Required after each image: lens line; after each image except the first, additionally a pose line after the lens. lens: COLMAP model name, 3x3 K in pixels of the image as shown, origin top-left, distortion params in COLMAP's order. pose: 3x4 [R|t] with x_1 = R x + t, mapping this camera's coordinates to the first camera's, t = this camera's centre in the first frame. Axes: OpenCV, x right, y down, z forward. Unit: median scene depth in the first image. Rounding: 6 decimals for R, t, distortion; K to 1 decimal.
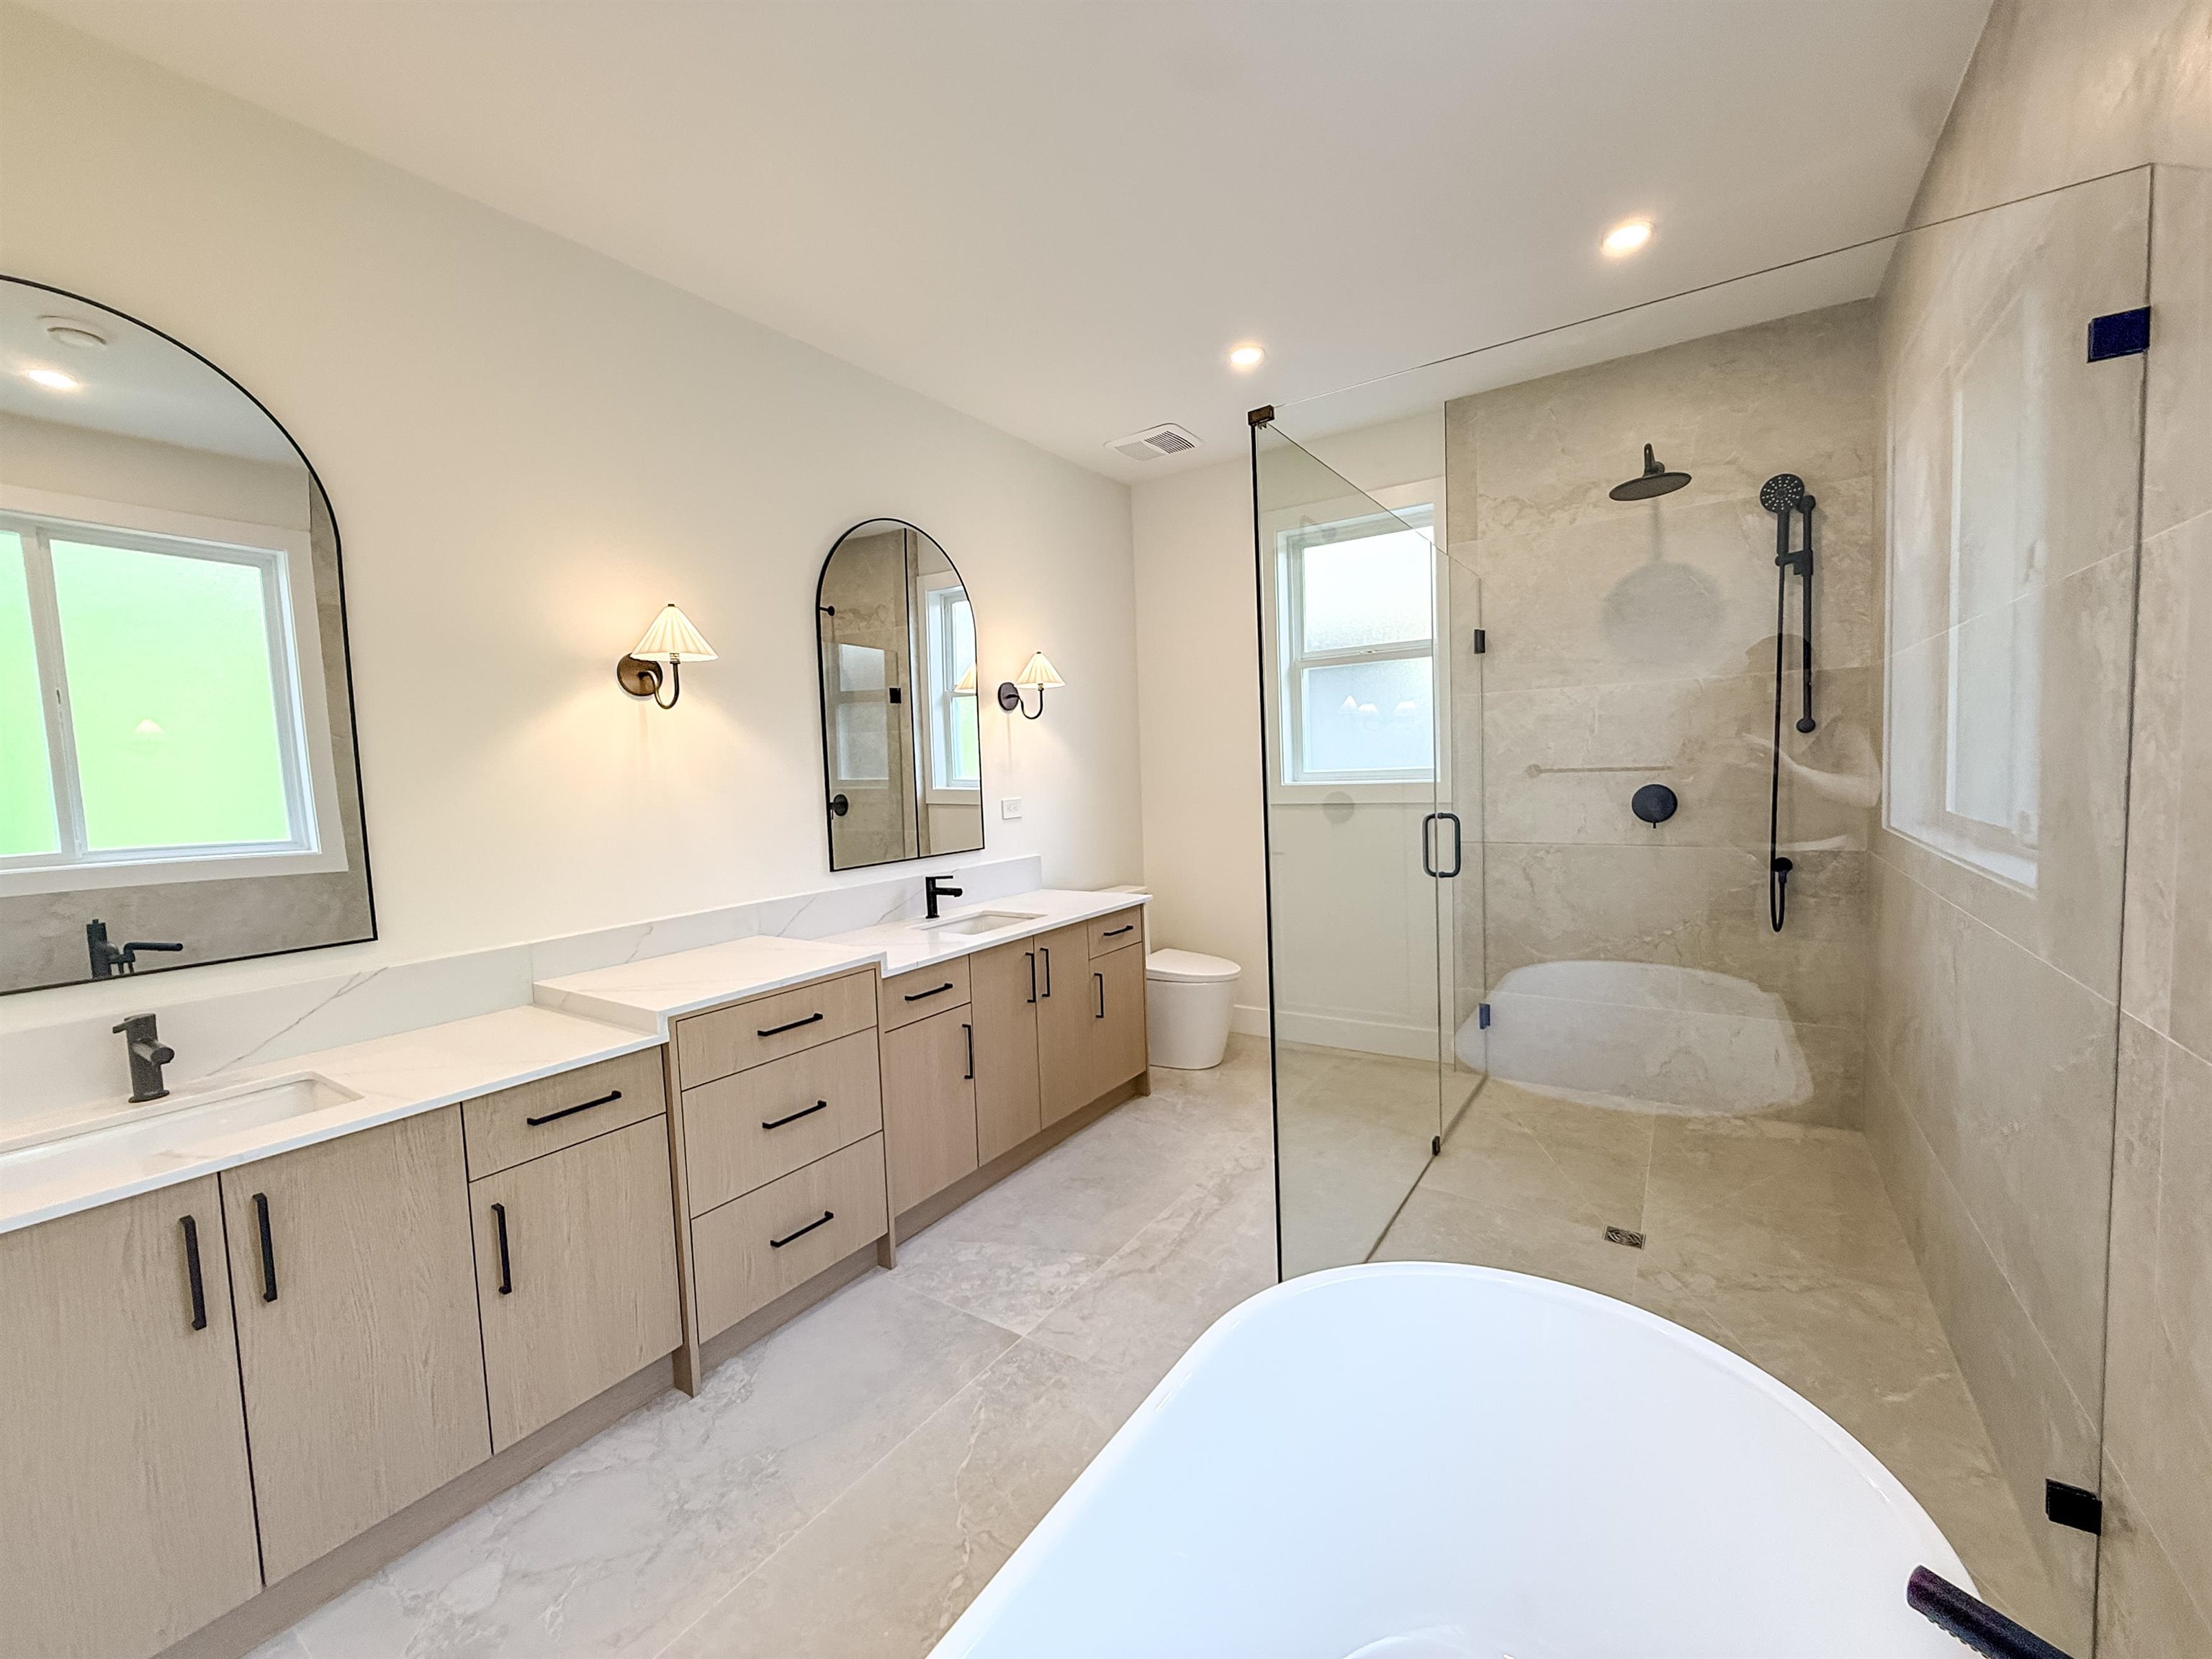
lens RADIAL K [[887.1, 0, 1106.3], [0, 887.1, 824.4], [0, 0, 1]] dist [-0.000205, 0.000017]
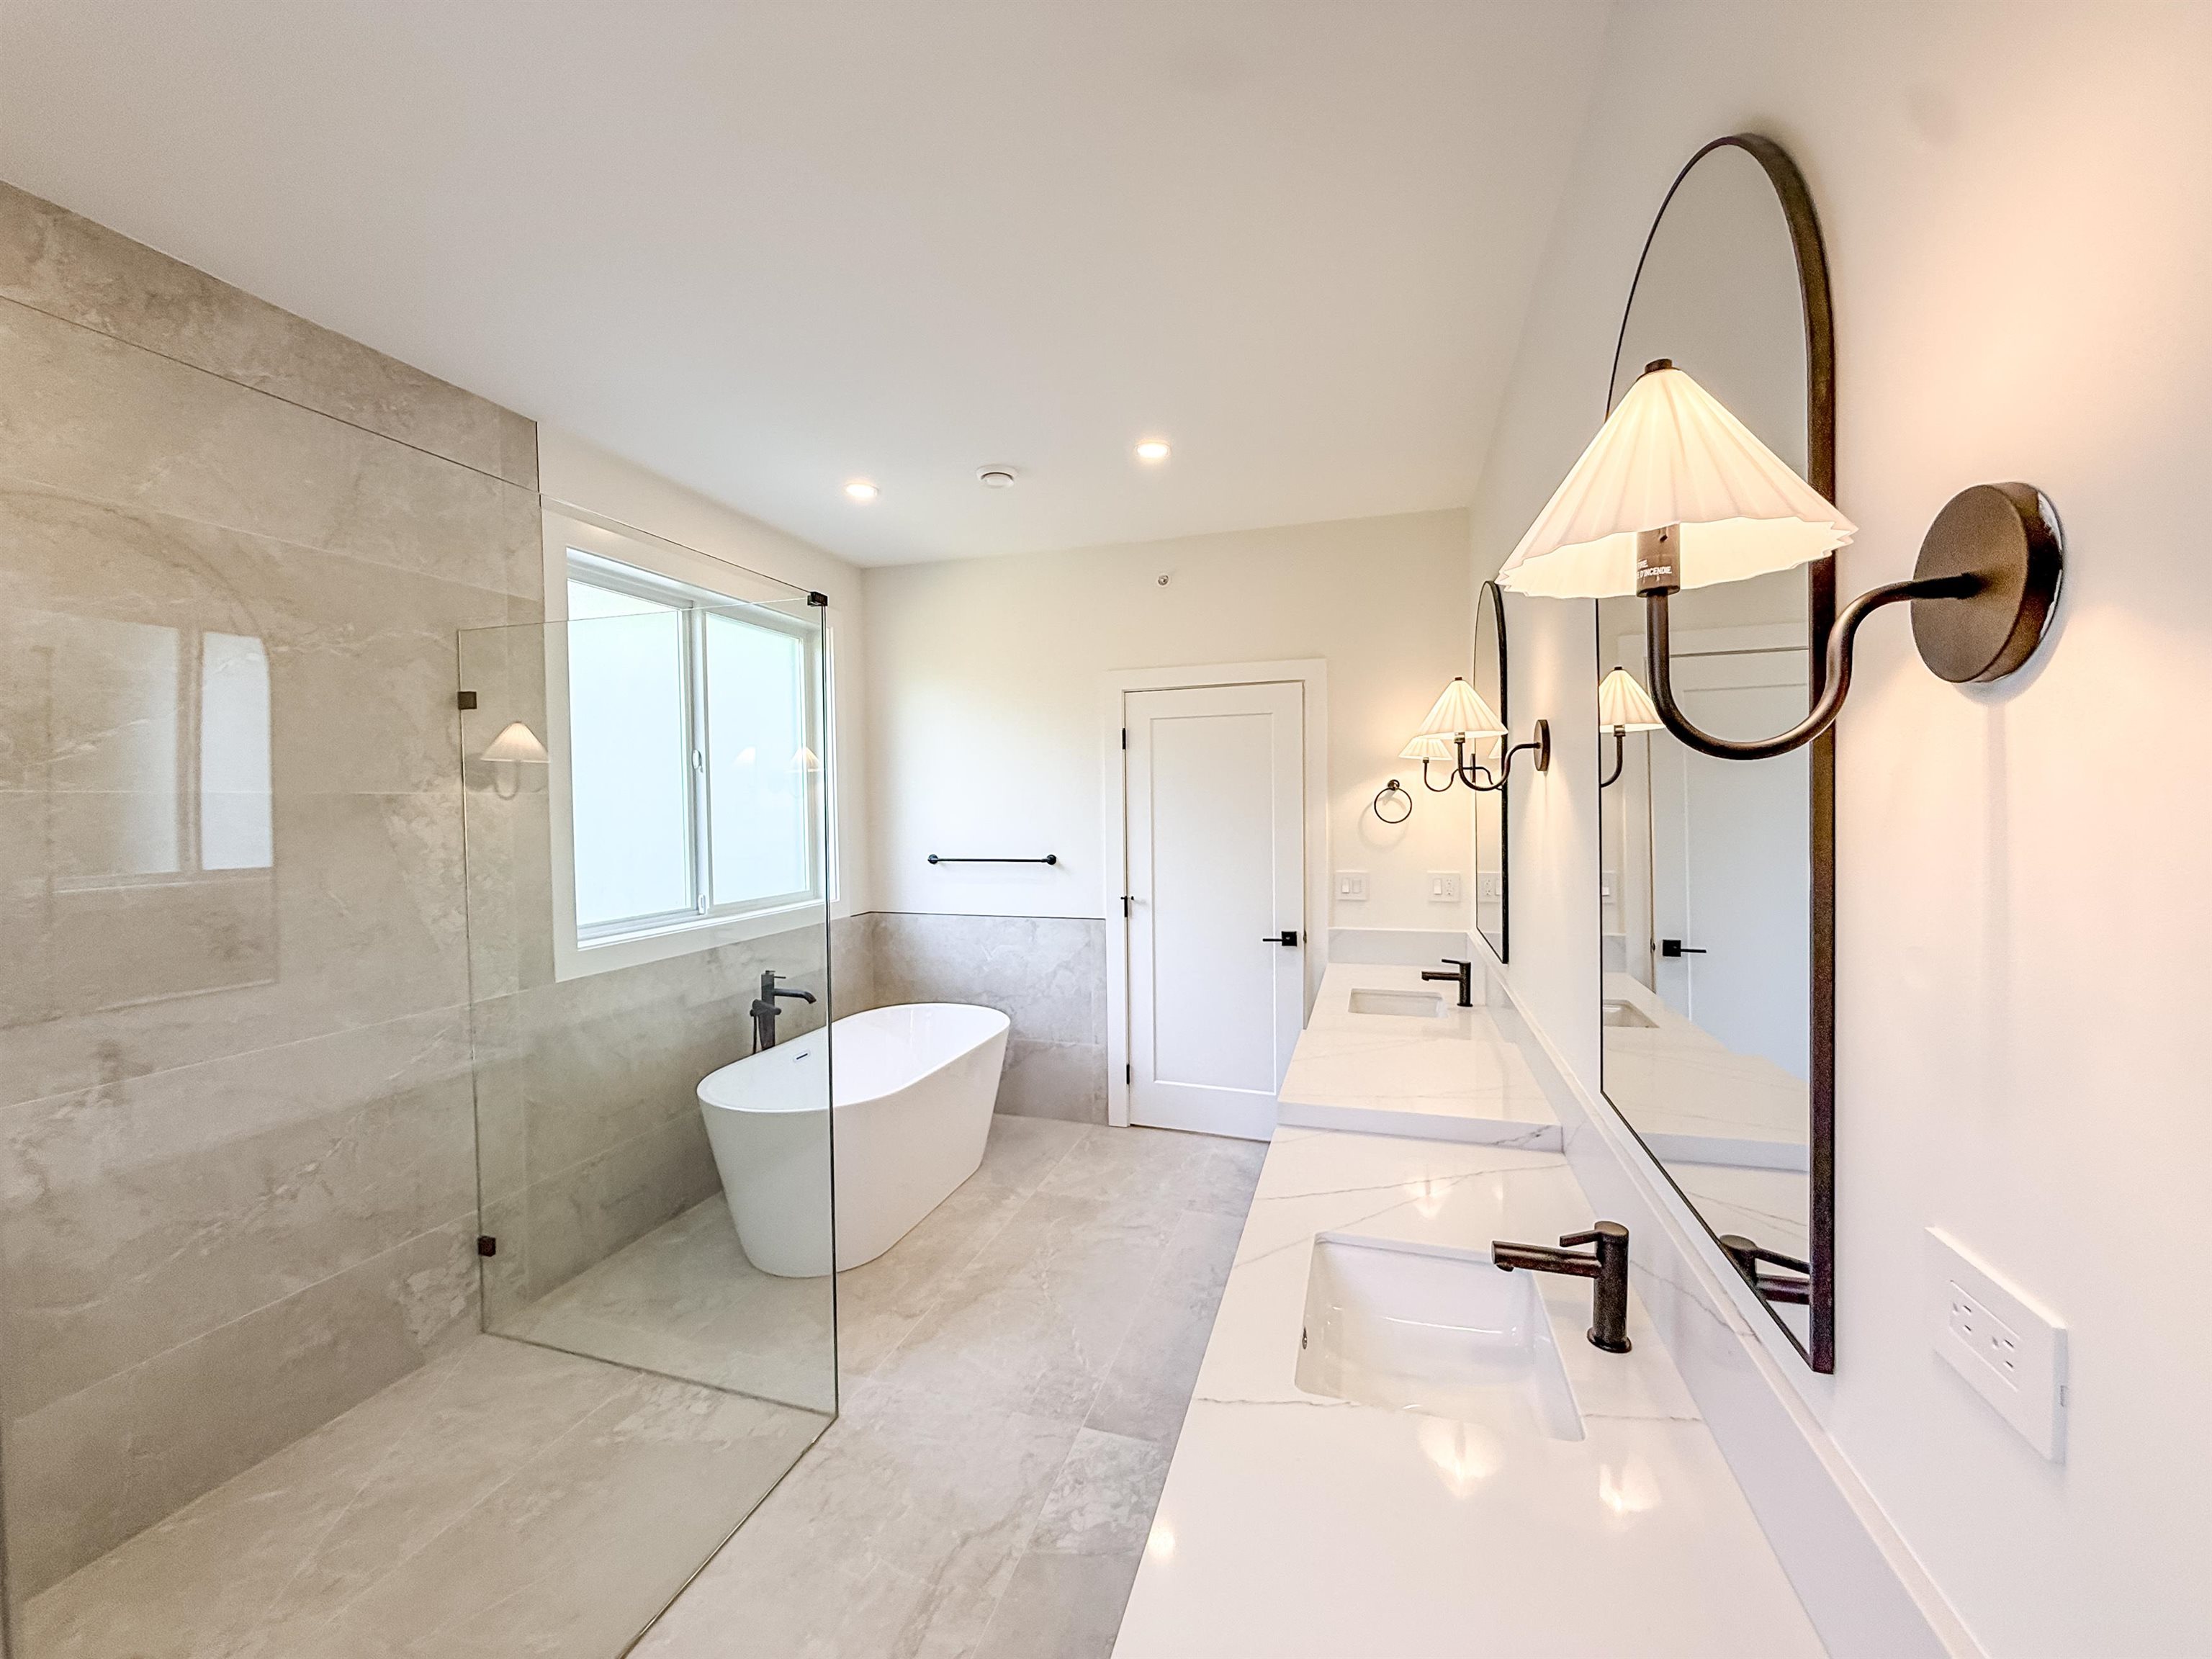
lens RADIAL K [[887.1, 0, 1106.7], [0, 887.1, 816.6], [0, 0, 1]] dist [-0.000205, 0.000017]
pose [[-0.956989, 0.045142, -0.286591, 0.139750], [0.018793, 0.995391, 0.094036, -0.219089], [0.289515, 0.084605, -0.953427, 1.896562]]
